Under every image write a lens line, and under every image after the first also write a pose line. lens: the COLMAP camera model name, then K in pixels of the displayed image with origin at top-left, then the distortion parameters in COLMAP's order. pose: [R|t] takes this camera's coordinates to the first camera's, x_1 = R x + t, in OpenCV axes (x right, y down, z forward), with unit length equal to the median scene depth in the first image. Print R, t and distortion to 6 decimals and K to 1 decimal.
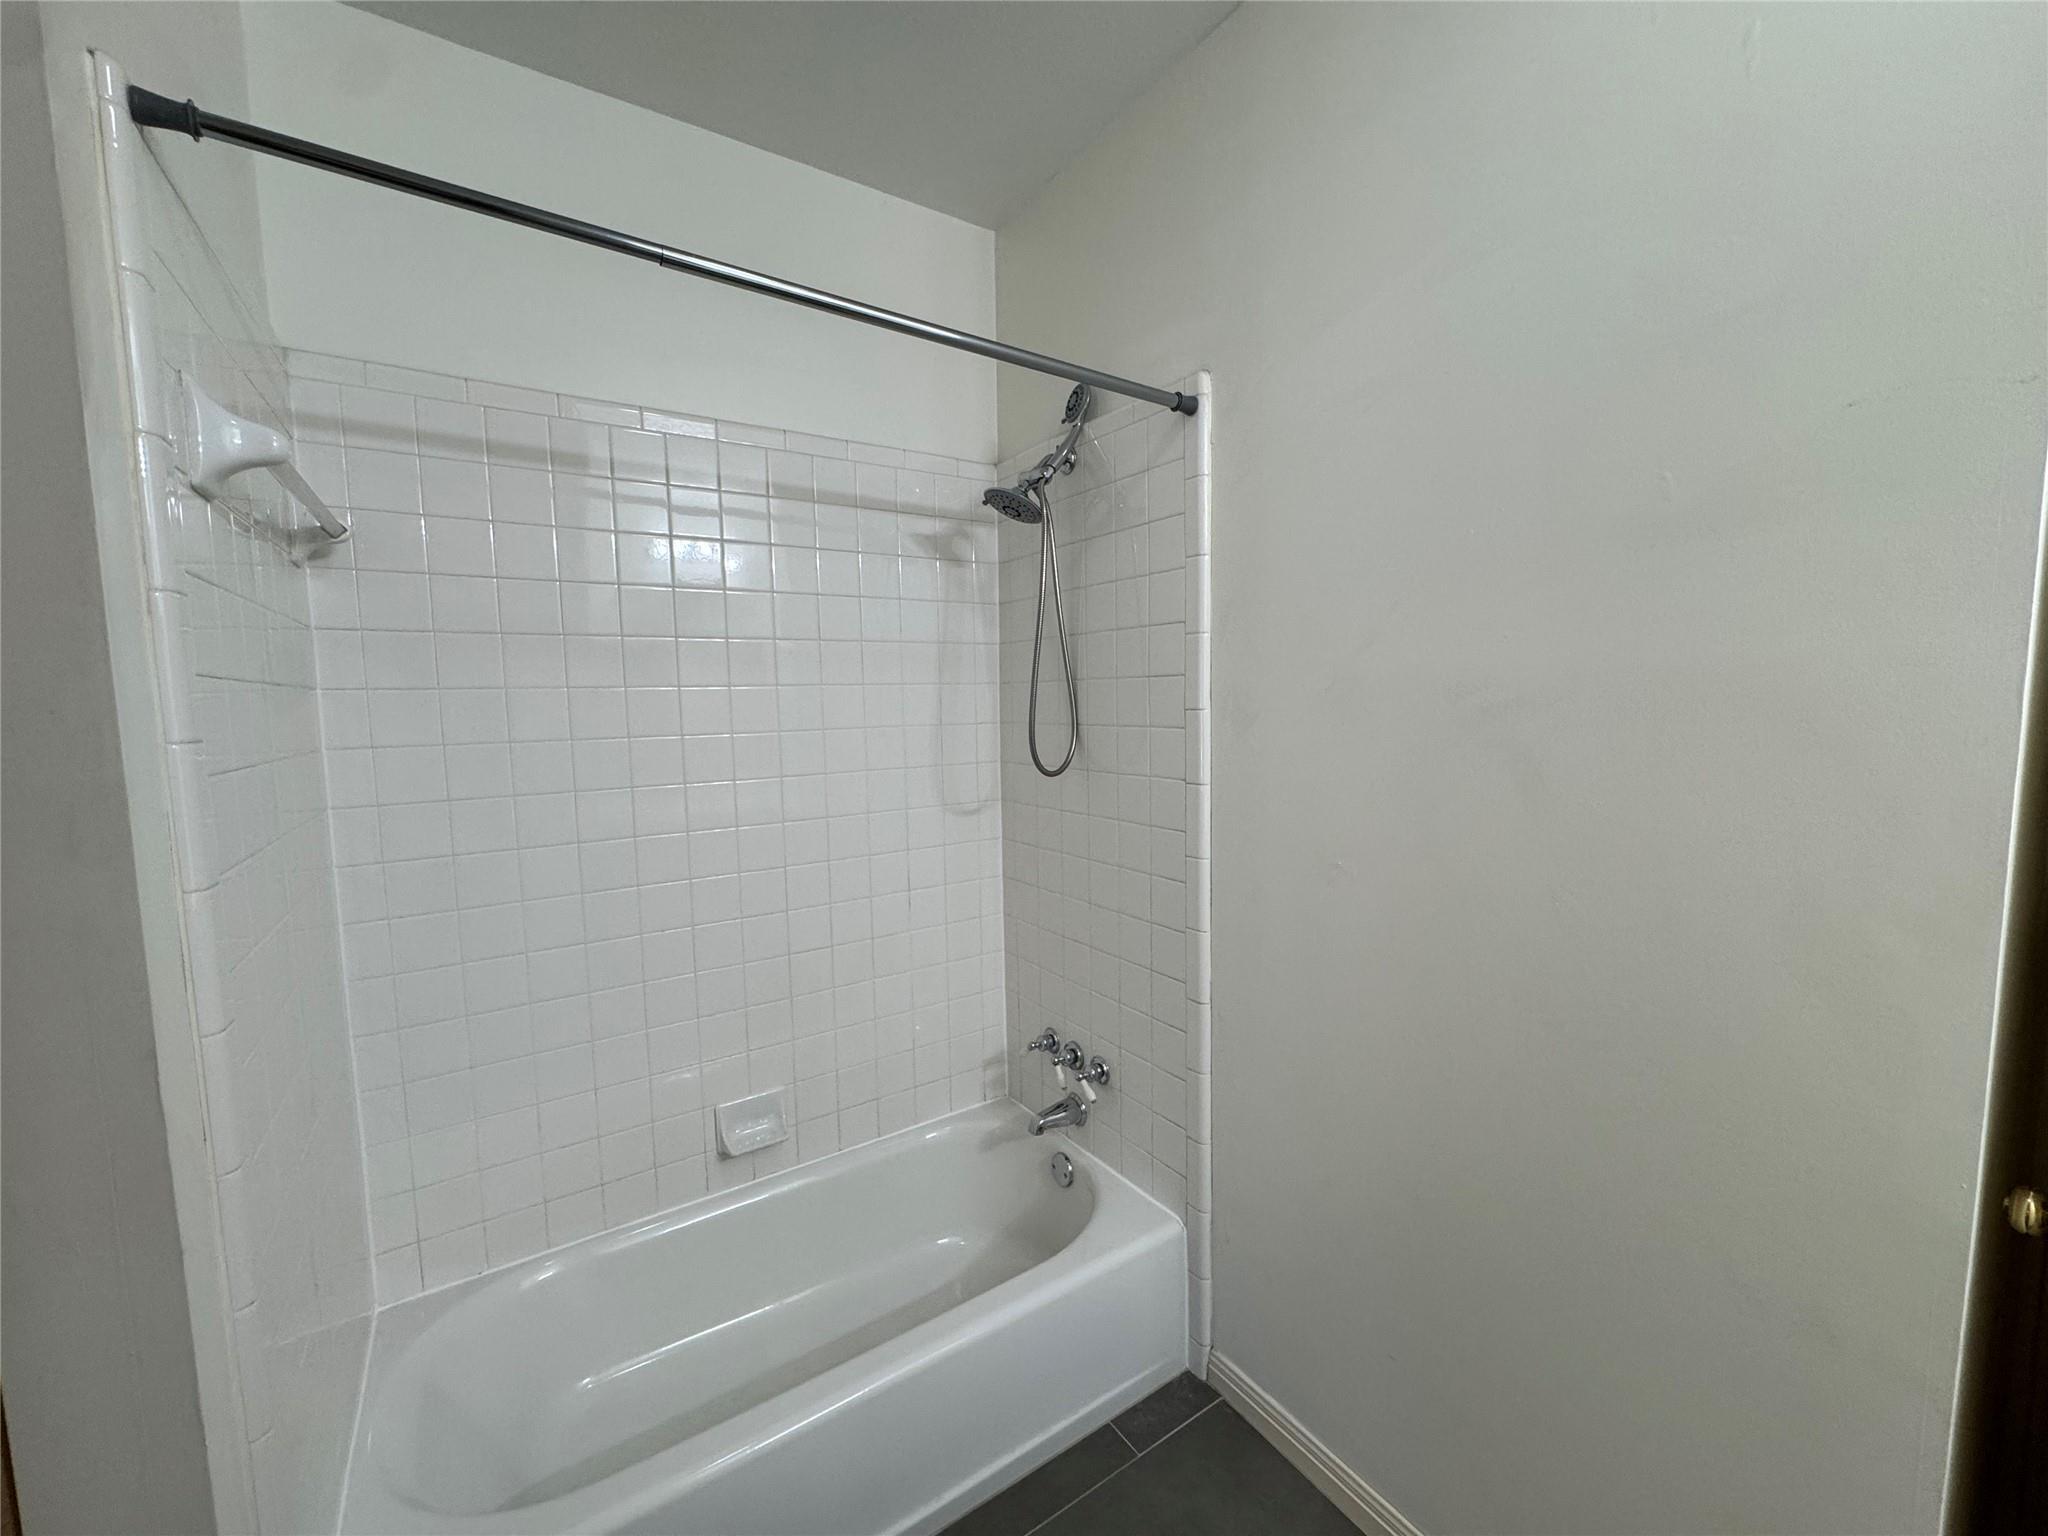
lens RADIAL K [[824.9, 0, 1034.7], [0, 824.9, 766.9], [0, 0, 1]] dist [-0.001819, -0.000587]
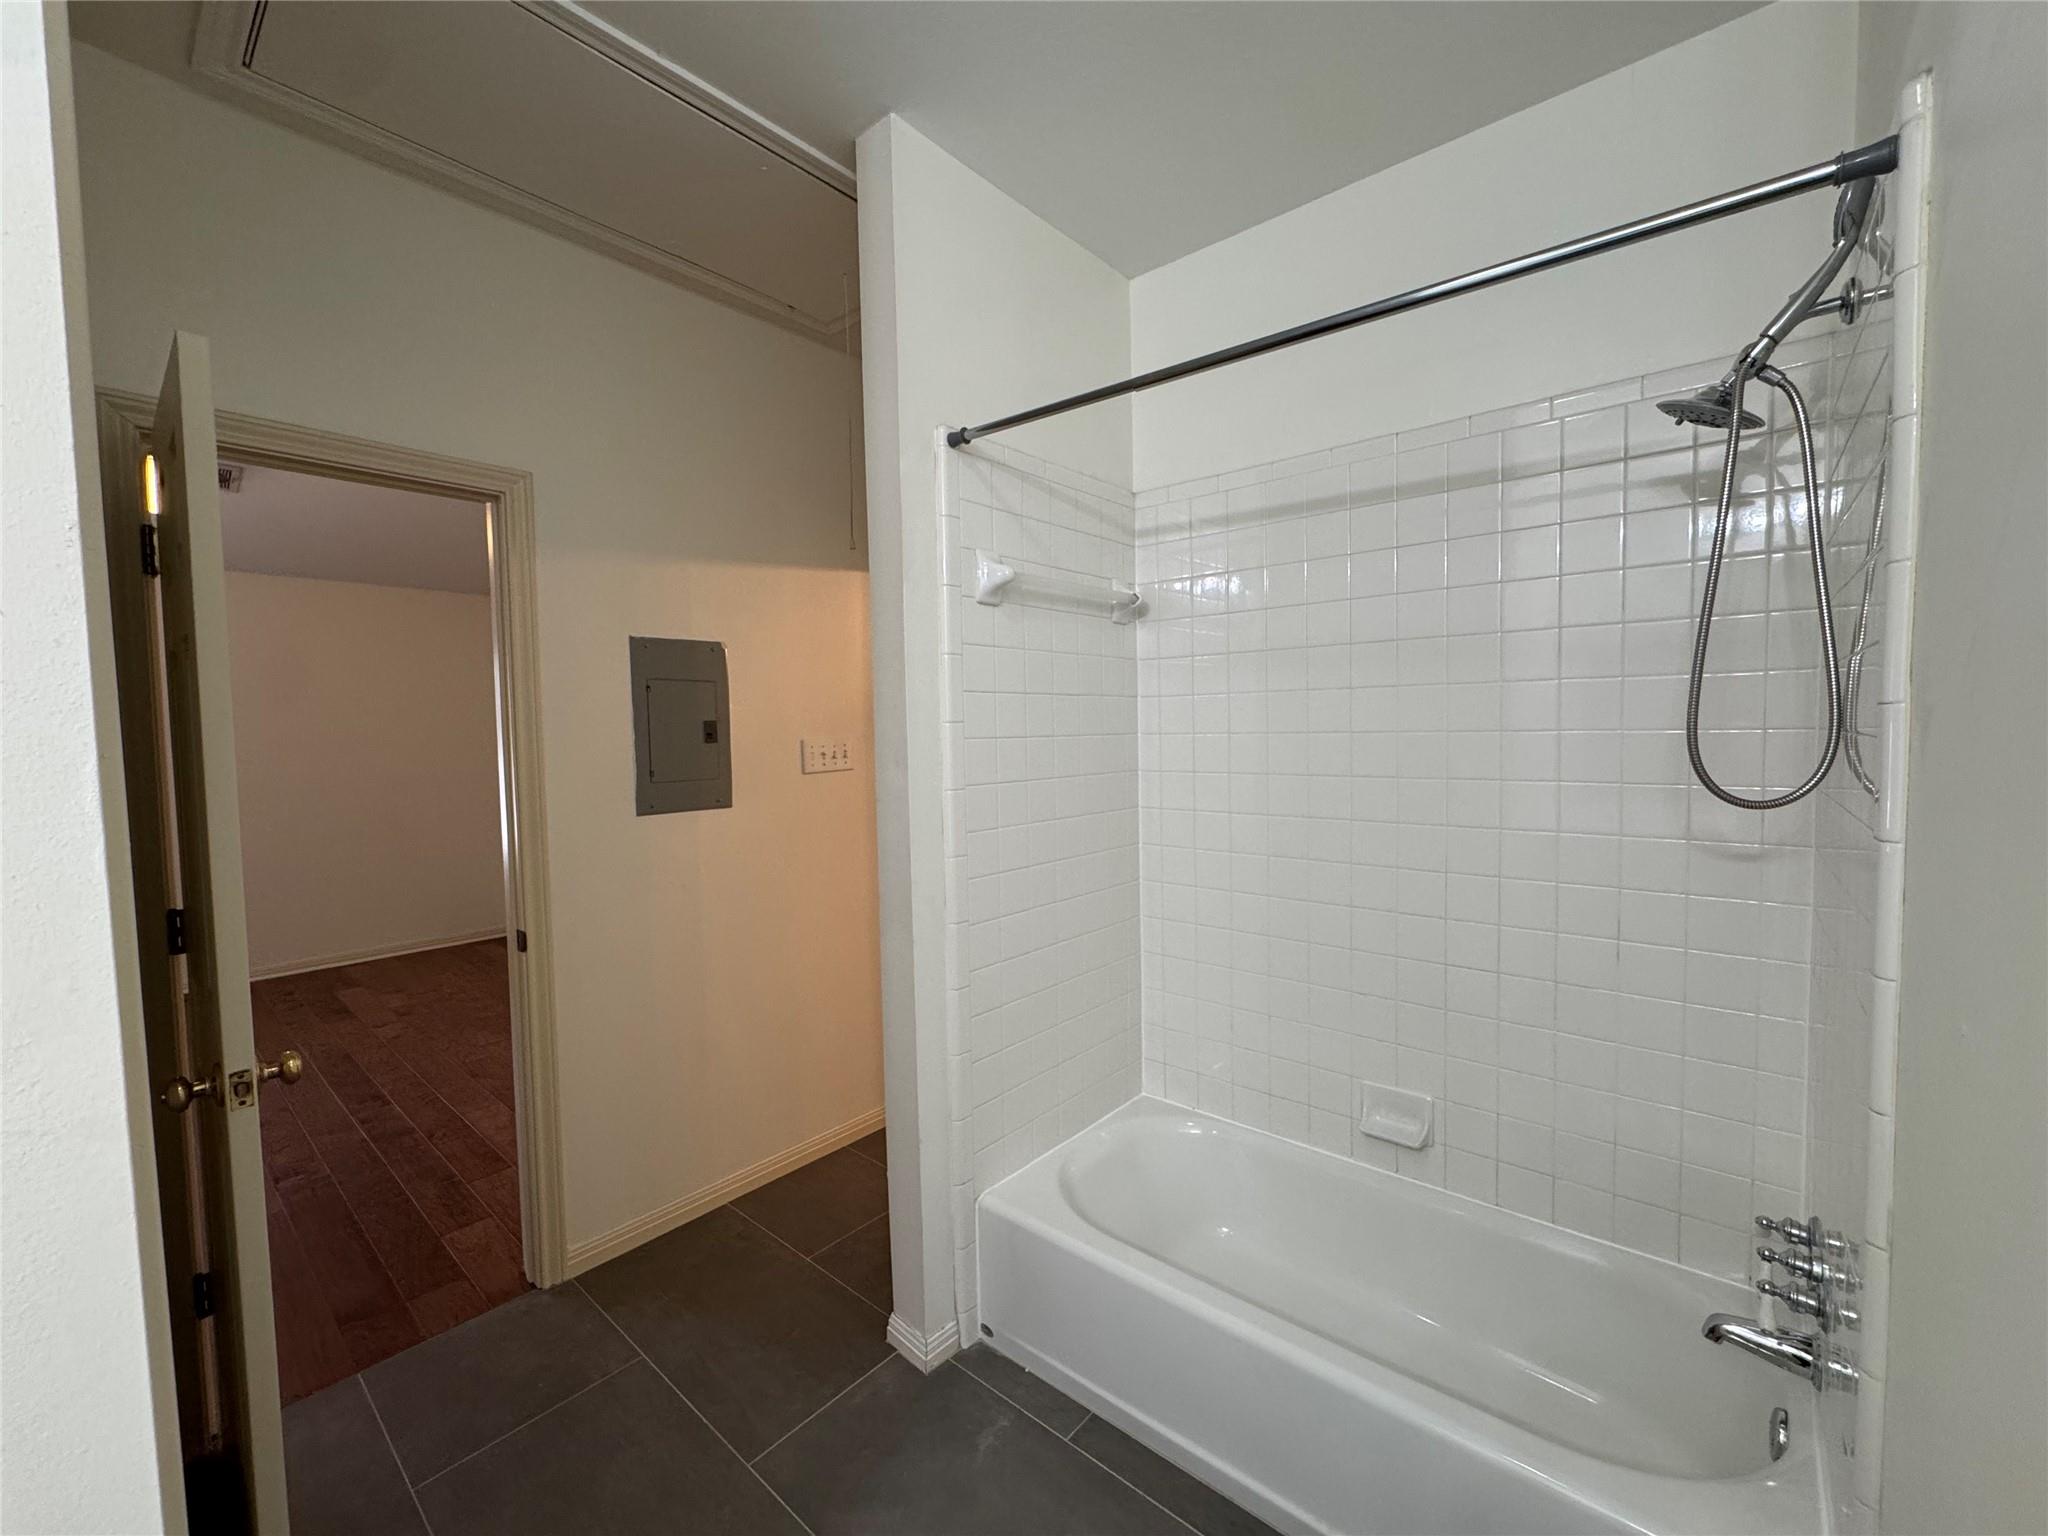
lens RADIAL K [[824.9, 0, 1034.7], [0, 824.9, 766.9], [0, 0, 1]] dist [-0.001819, -0.000587]
pose [[0.279580, 0.061426, -0.958156, 0.585674], [-0.063157, 0.996967, 0.045486, -0.015701], [0.958043, 0.047797, 0.282611, 0.310103]]
